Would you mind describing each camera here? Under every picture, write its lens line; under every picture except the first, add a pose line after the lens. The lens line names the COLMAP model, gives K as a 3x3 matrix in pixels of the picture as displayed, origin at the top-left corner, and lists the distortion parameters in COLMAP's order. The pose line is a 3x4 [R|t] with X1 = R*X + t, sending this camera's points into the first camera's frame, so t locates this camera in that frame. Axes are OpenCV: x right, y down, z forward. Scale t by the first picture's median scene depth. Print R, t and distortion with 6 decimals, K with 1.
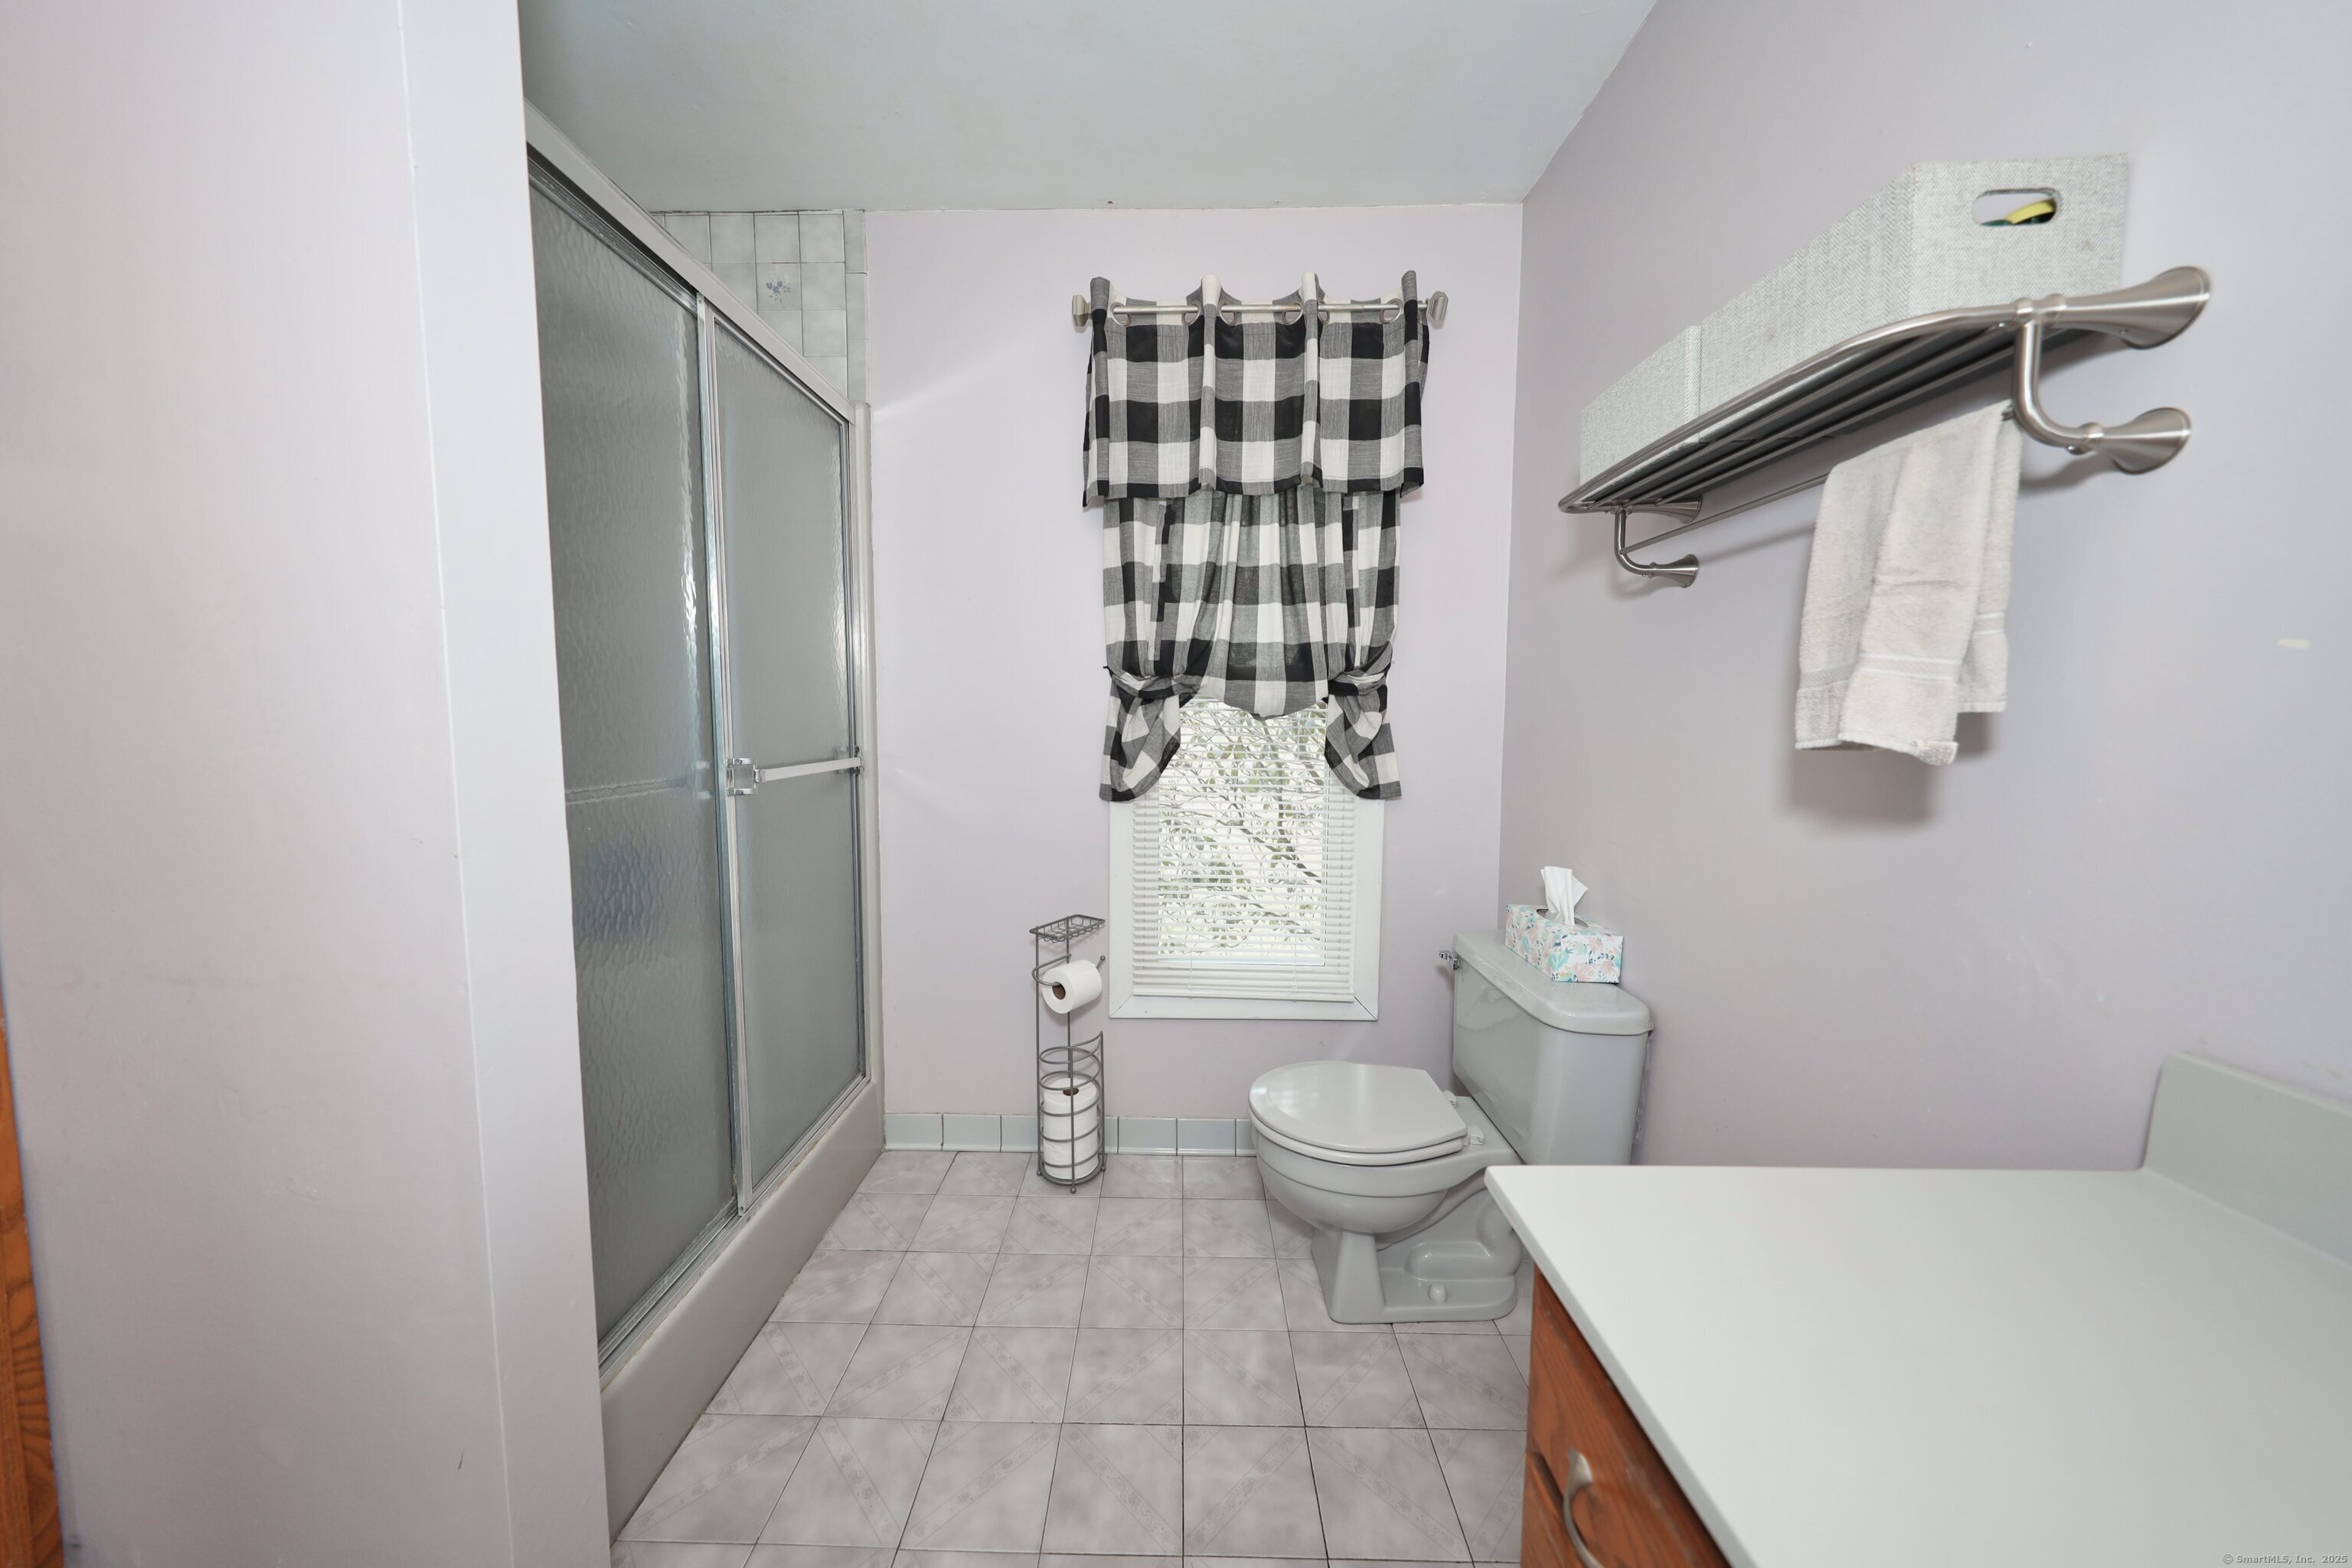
lens RADIAL K [[777.2, 0, 1168.0], [0, 777.2, 782.8], [0, 0, 1]] dist [0.001959, -0.000056]
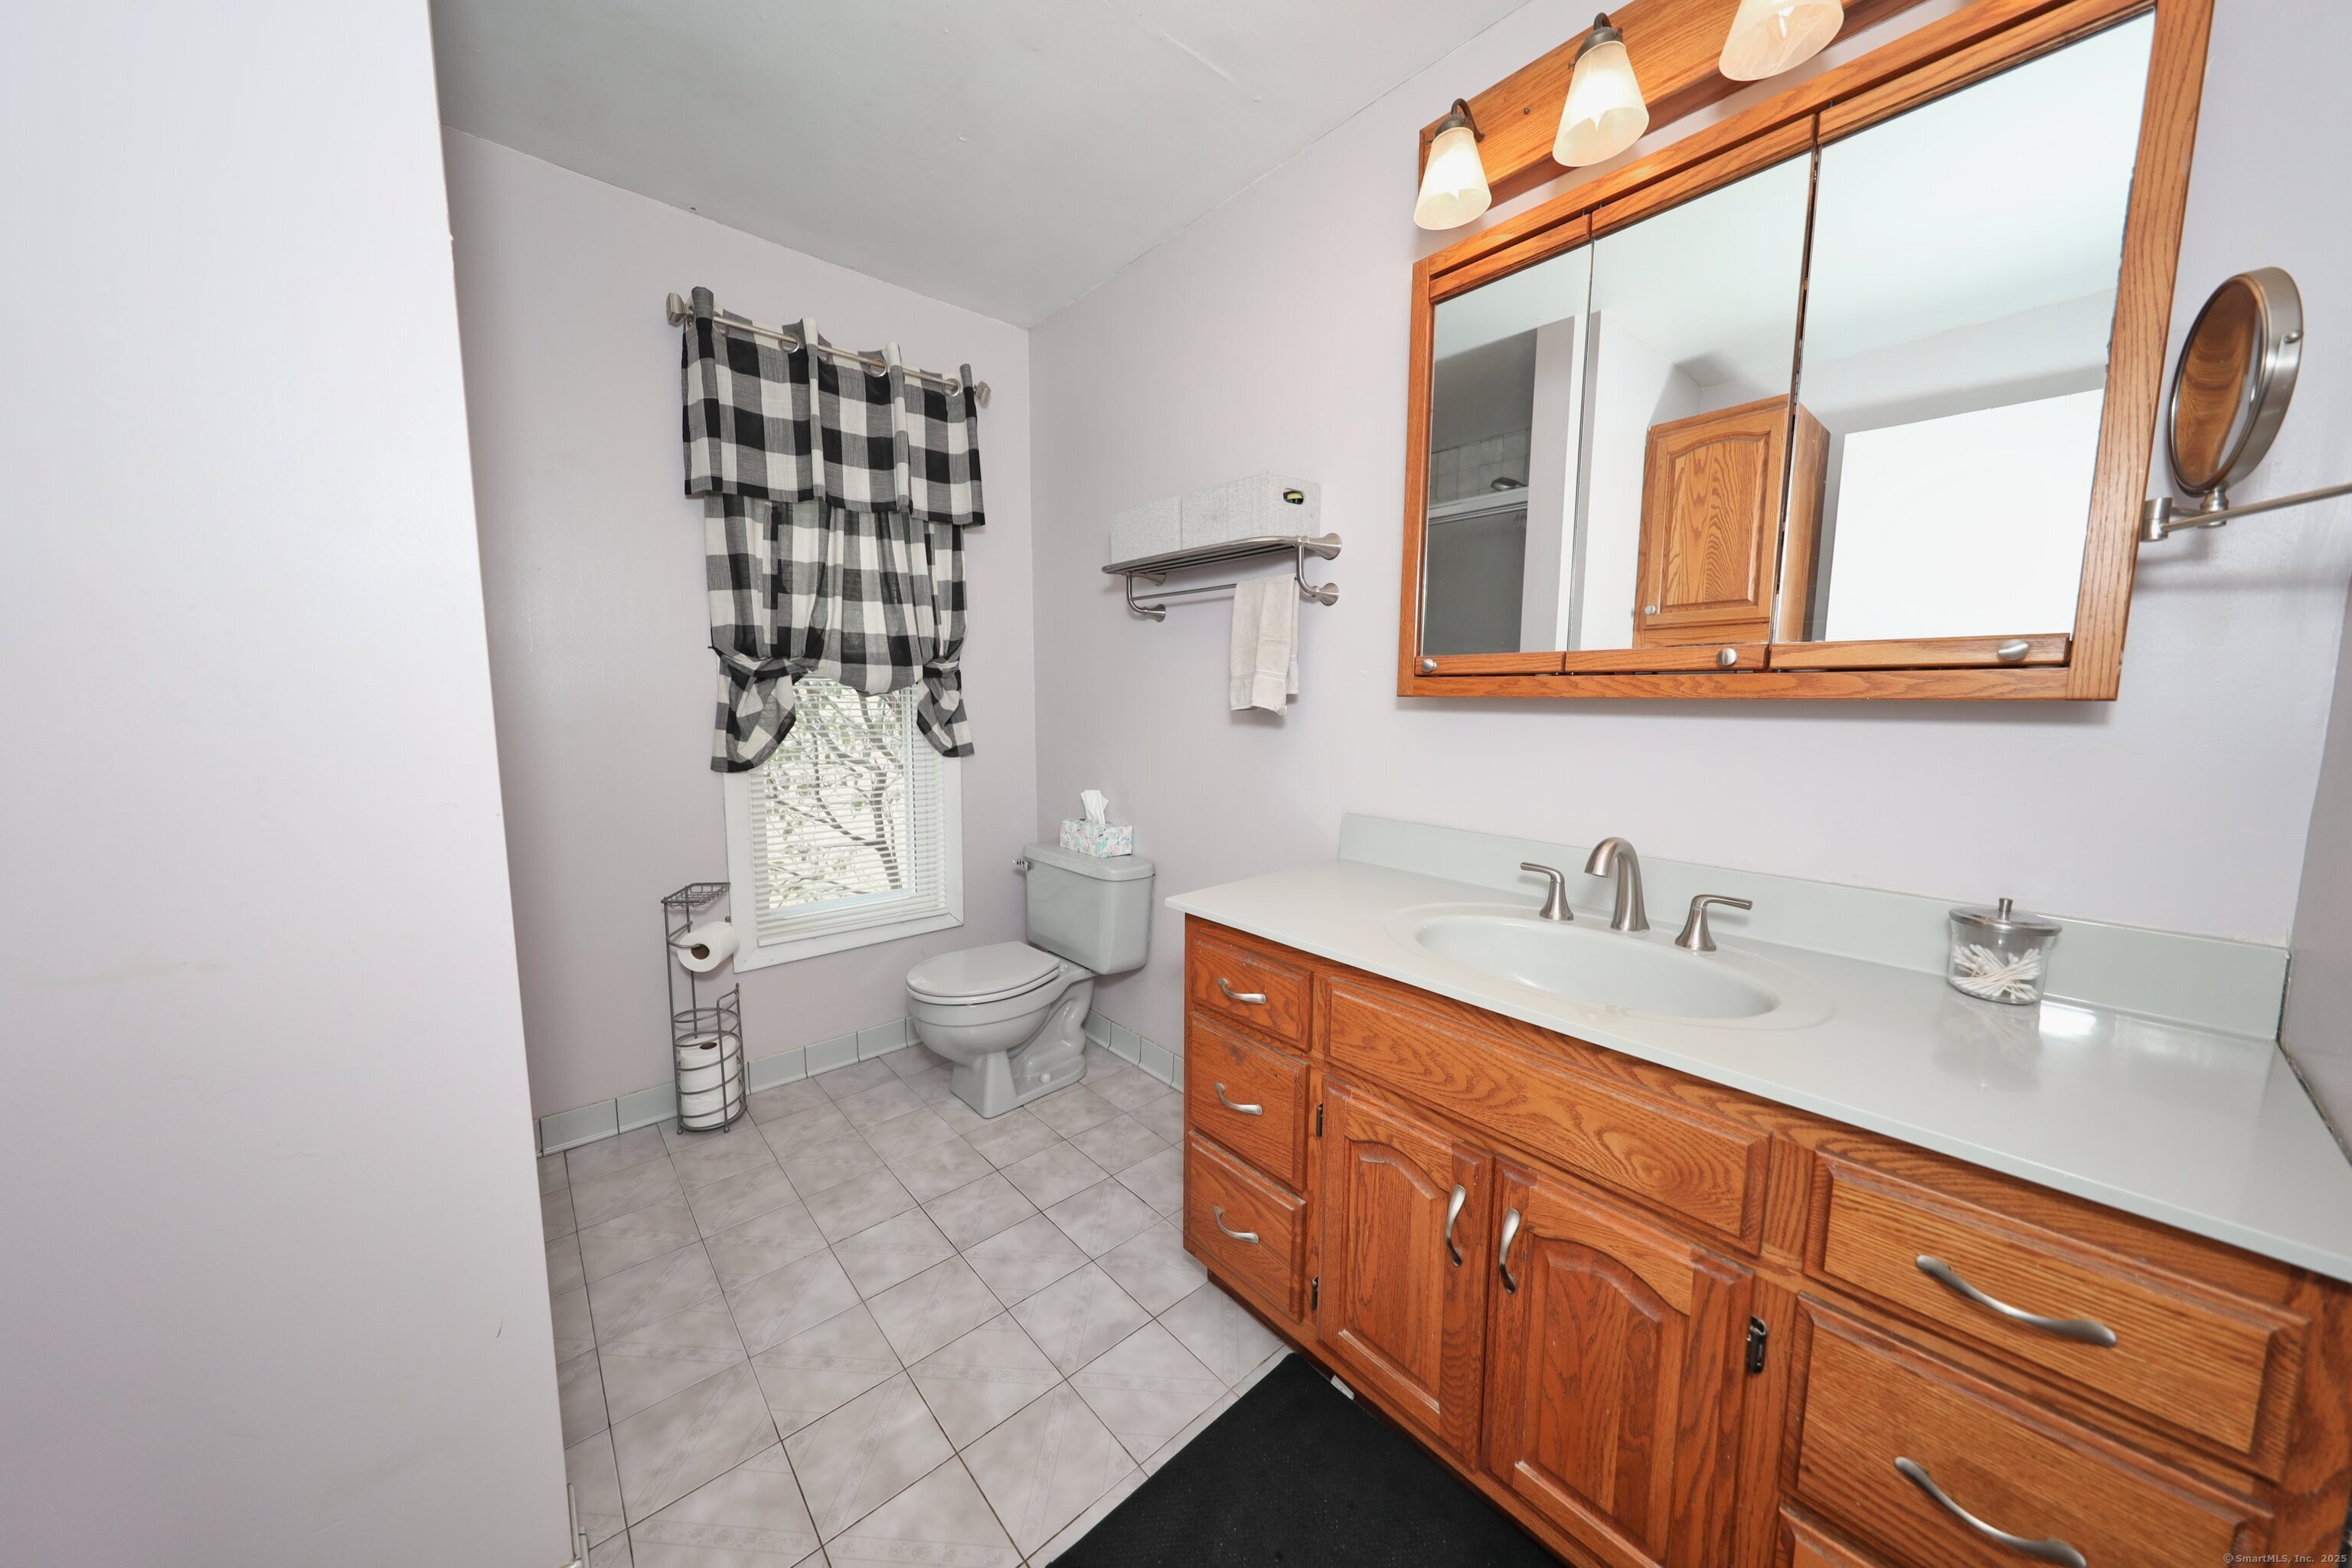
lens RADIAL K [[777.2, 0, 1168.0], [0, 777.2, 782.8], [0, 0, 1]] dist [0.001959, -0.000056]
pose [[0.740655, -0.077069, 0.667451, -0.367358], [0.054977, 0.997020, 0.054117, 0.014422], [-0.669633, -0.003387, 0.742685, -0.230032]]
